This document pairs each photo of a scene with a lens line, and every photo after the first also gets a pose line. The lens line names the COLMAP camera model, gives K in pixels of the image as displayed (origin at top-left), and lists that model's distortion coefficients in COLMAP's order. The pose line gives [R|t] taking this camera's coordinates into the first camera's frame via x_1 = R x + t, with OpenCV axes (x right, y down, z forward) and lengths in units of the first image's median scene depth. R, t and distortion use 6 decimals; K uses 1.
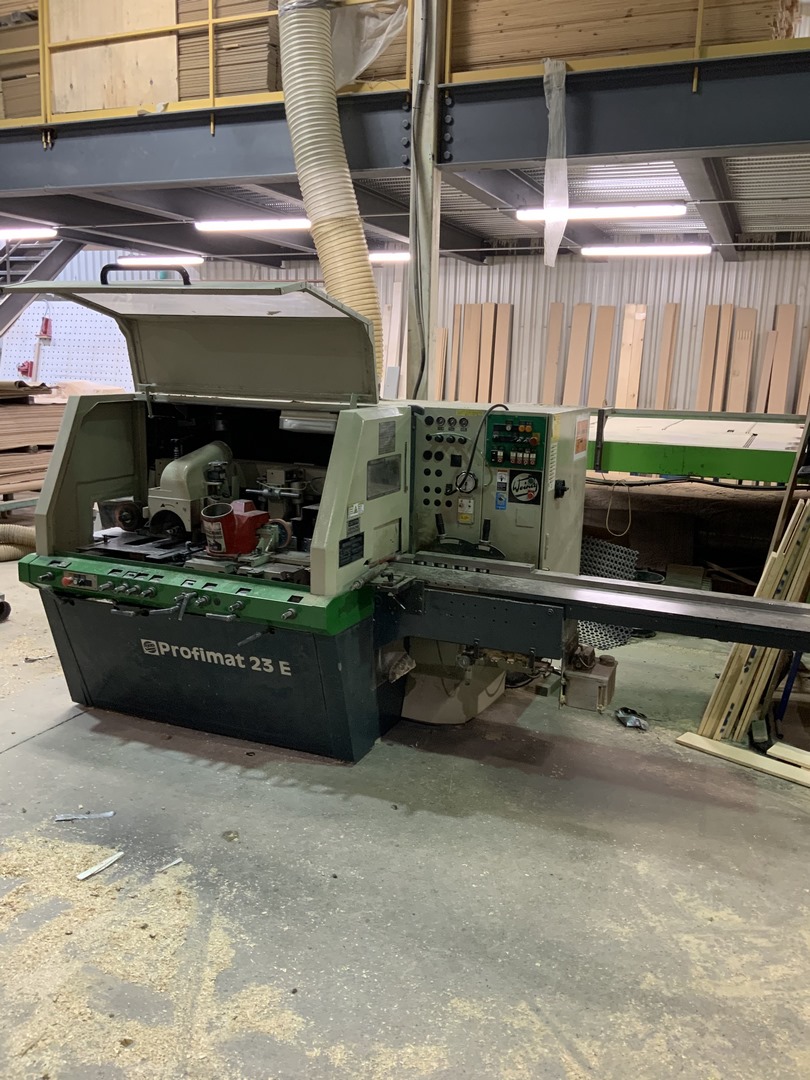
lens RADIAL K [[888.6, 0, 405.9], [0, 888.6, 534.4], [0, 0, 1]] dist [0.117223, -0.237442]
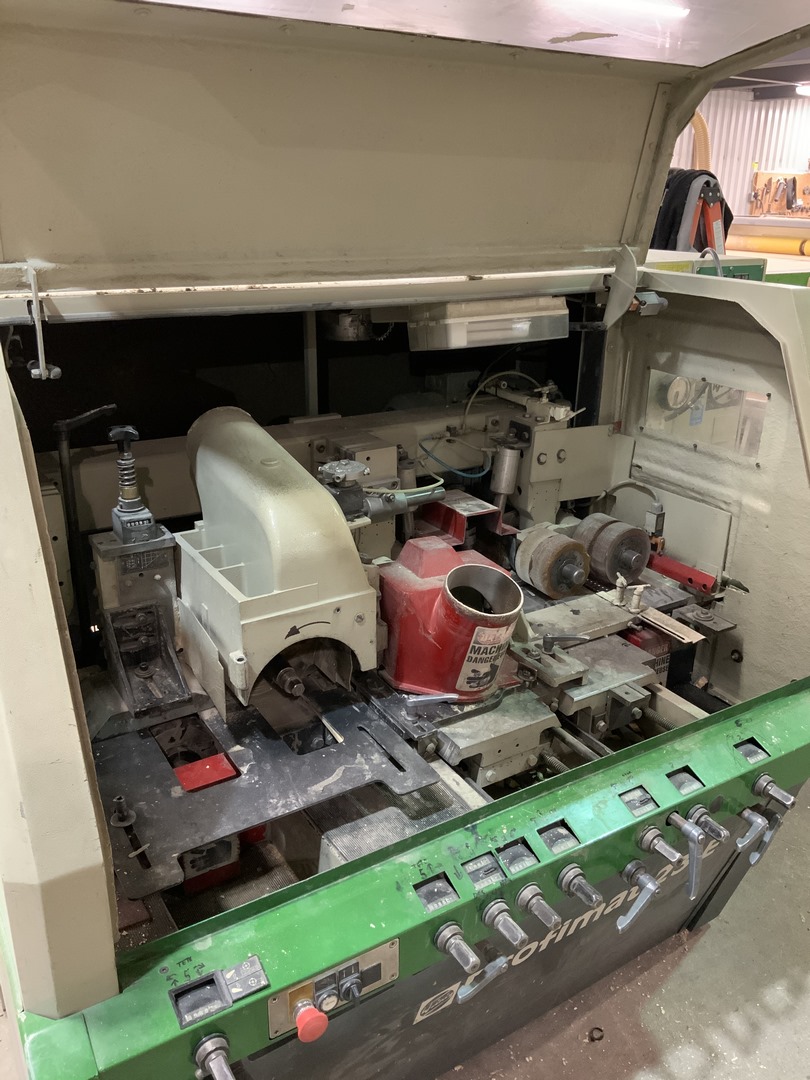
lens RADIAL K [[888.6, 0, 405.9], [0, 888.6, 534.4], [0, 0, 1]] dist [0.117223, -0.237442]
pose [[0.564807, -0.311673, 0.764103, -0.510513], [0.155957, 0.949563, 0.272042, -0.157685], [-0.810352, -0.034484, 0.584927, 0.795583]]
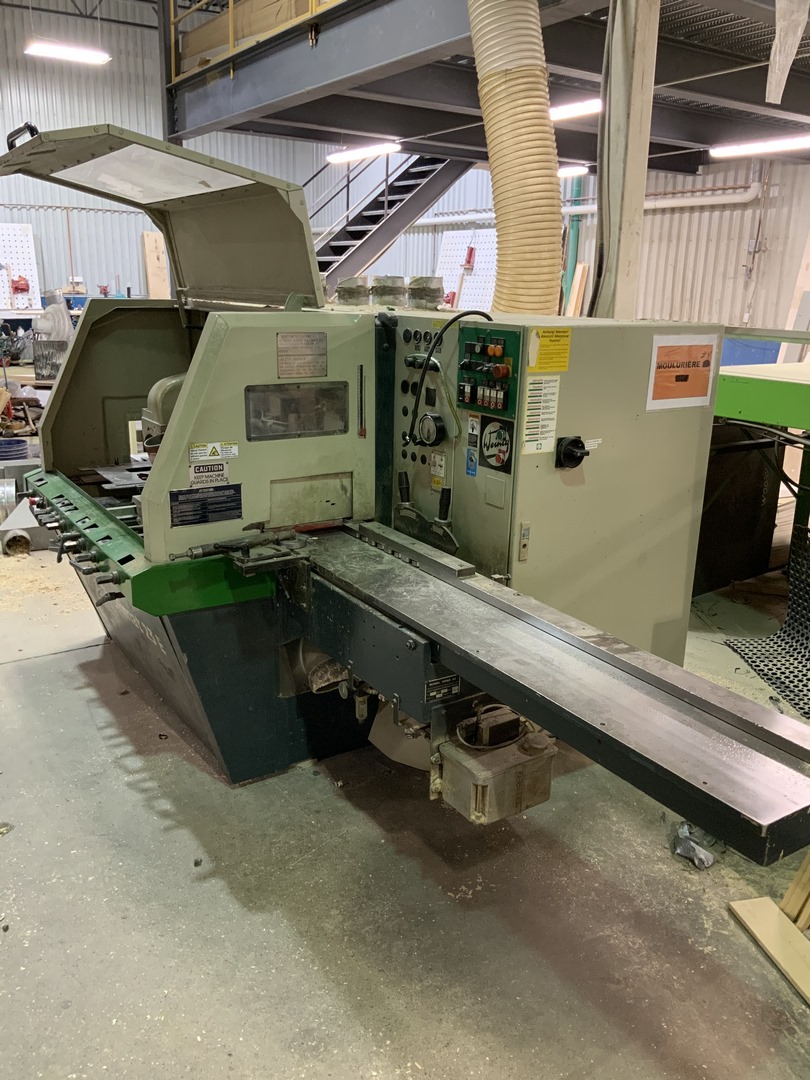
lens RADIAL K [[888.6, 0, 405.9], [0, 888.6, 534.4], [0, 0, 1]] dist [0.117223, -0.237442]
pose [[0.831900, 0.142797, -0.536239, 0.424419], [-0.108439, 0.989527, 0.095276, -0.042272], [0.544228, -0.021111, 0.838672, 0.423871]]
